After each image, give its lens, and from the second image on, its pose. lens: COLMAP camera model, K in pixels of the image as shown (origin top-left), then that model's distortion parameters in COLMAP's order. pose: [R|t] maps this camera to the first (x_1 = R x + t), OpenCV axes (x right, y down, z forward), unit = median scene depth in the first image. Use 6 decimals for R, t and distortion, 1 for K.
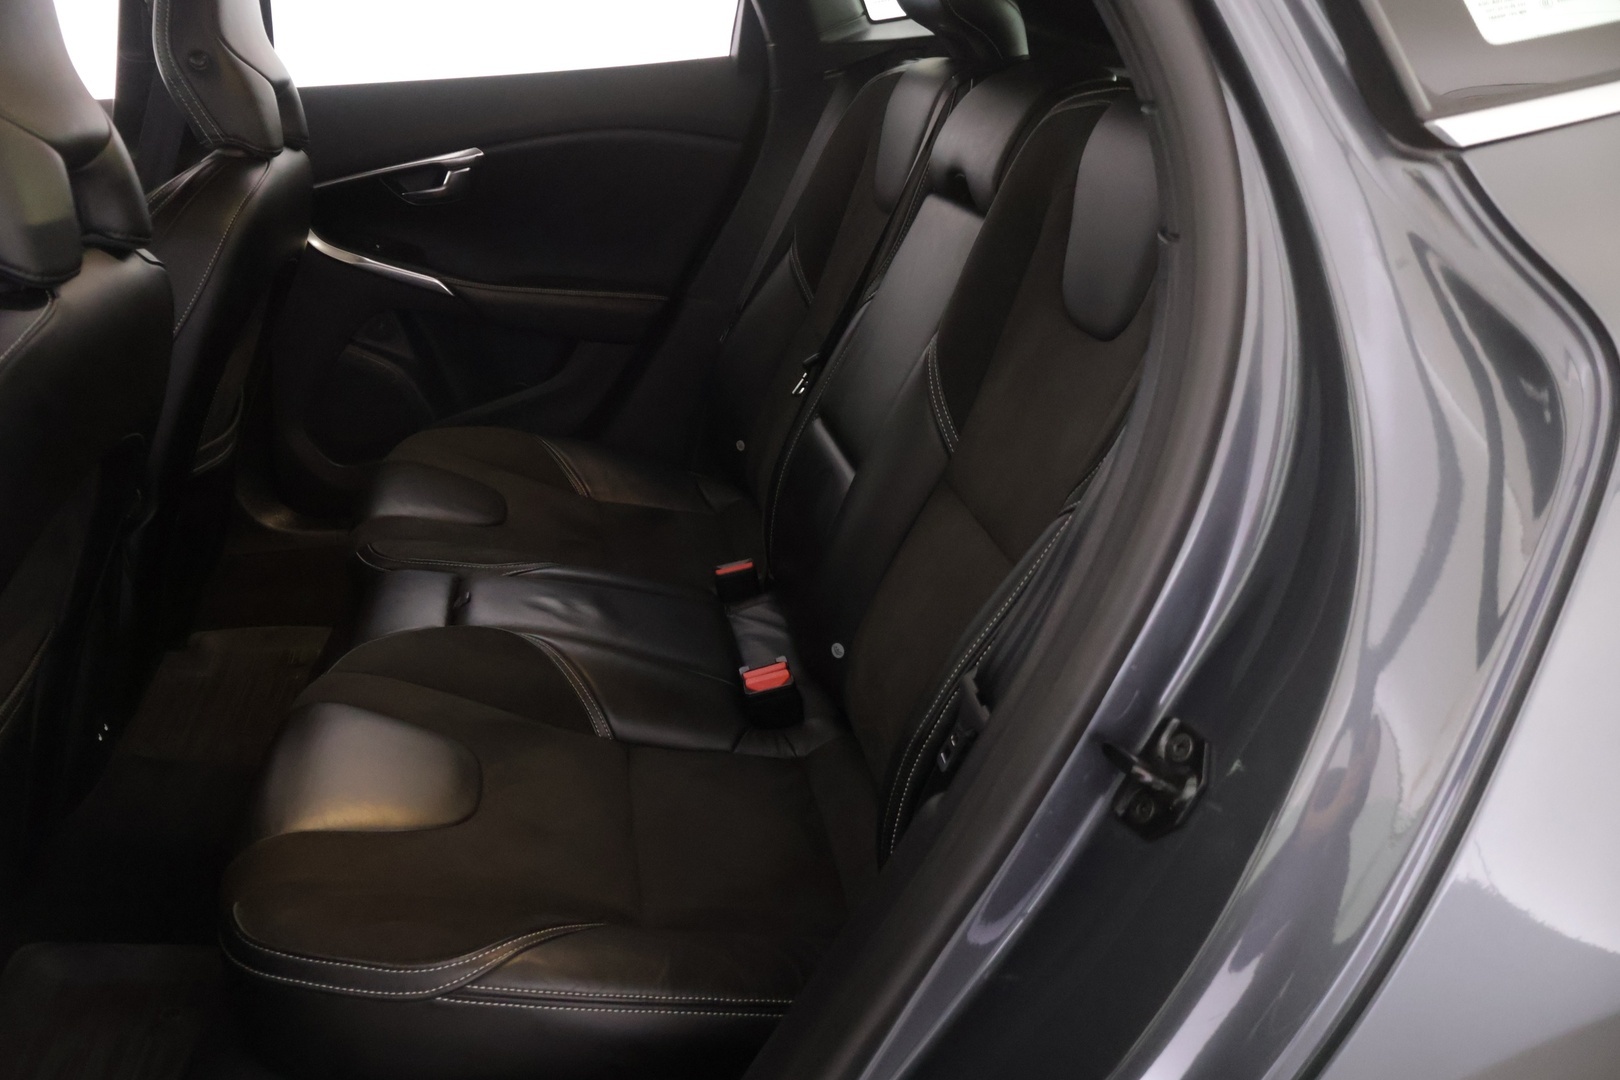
lens RADIAL K [[1328.8, 0, 806.2], [0, 1328.8, 538.6], [0, 0, 1]] dist [-0.032315, 0.031713]
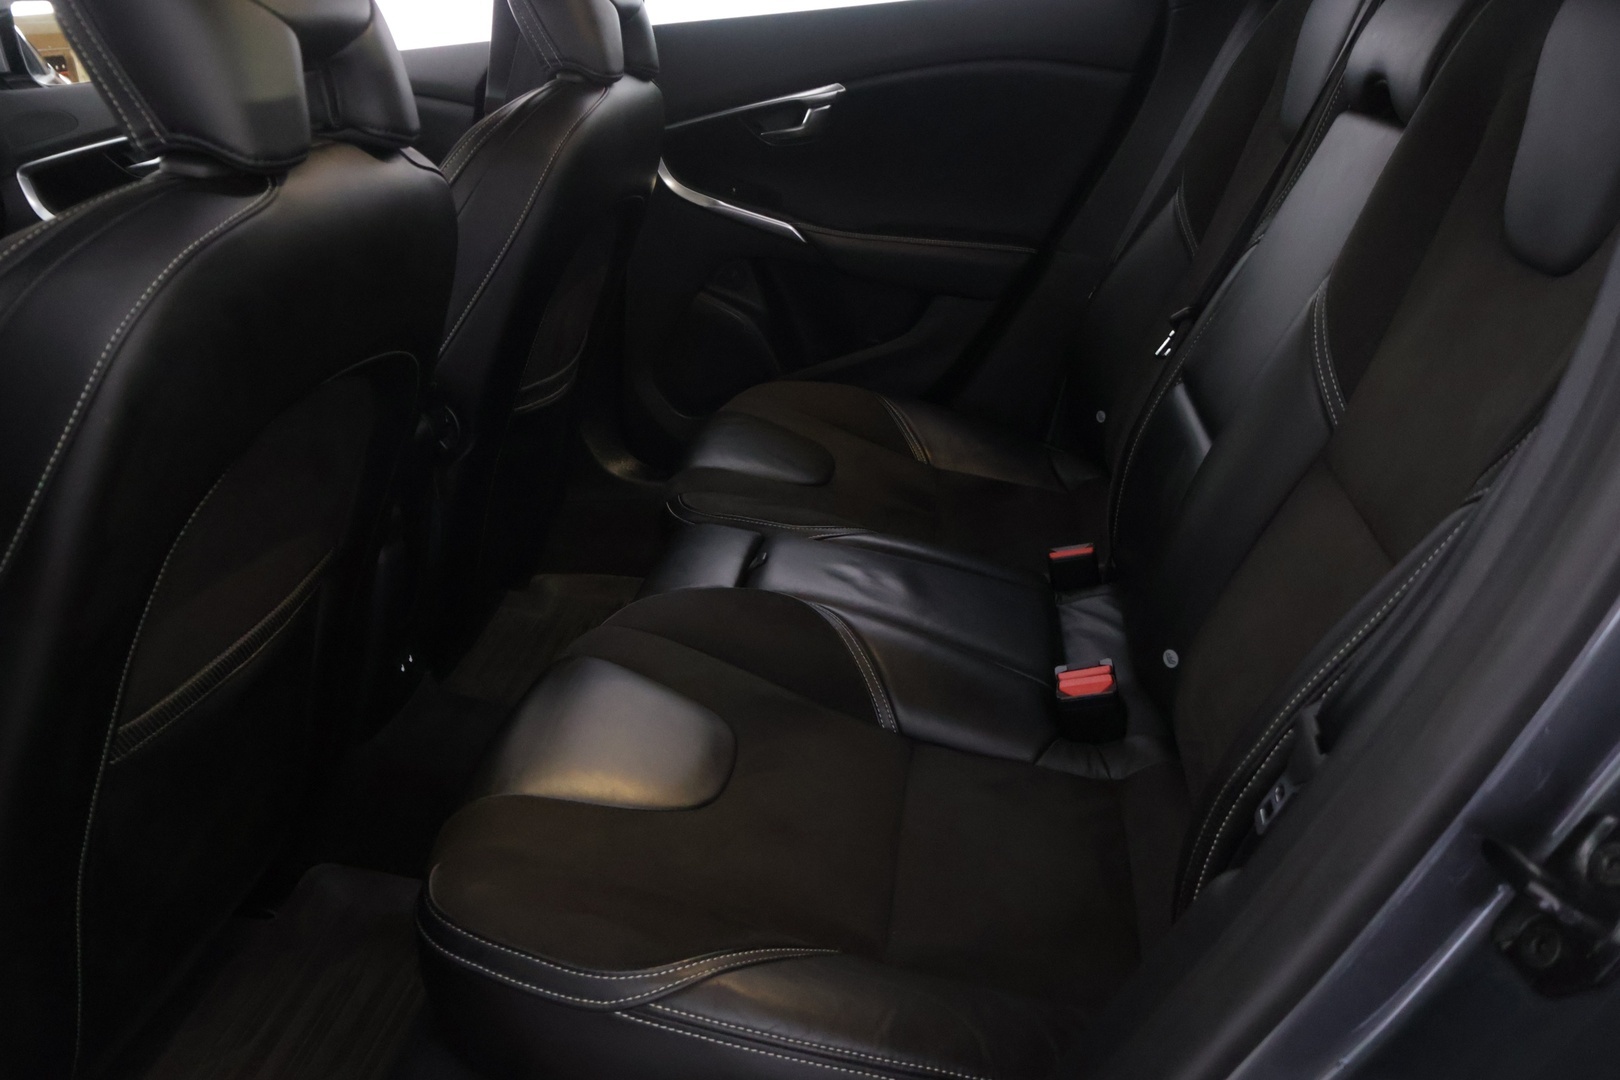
lens RADIAL K [[1328.8, 0, 806.7], [0, 1328.8, 543.3], [0, 0, 1]] dist [-0.032315, 0.031713]
pose [[0.952387, 0.080015, -0.294204, 0.044030], [-0.075453, 0.996788, 0.026845, 0.007474], [0.295408, -0.003368, 0.955365, 0.141066]]
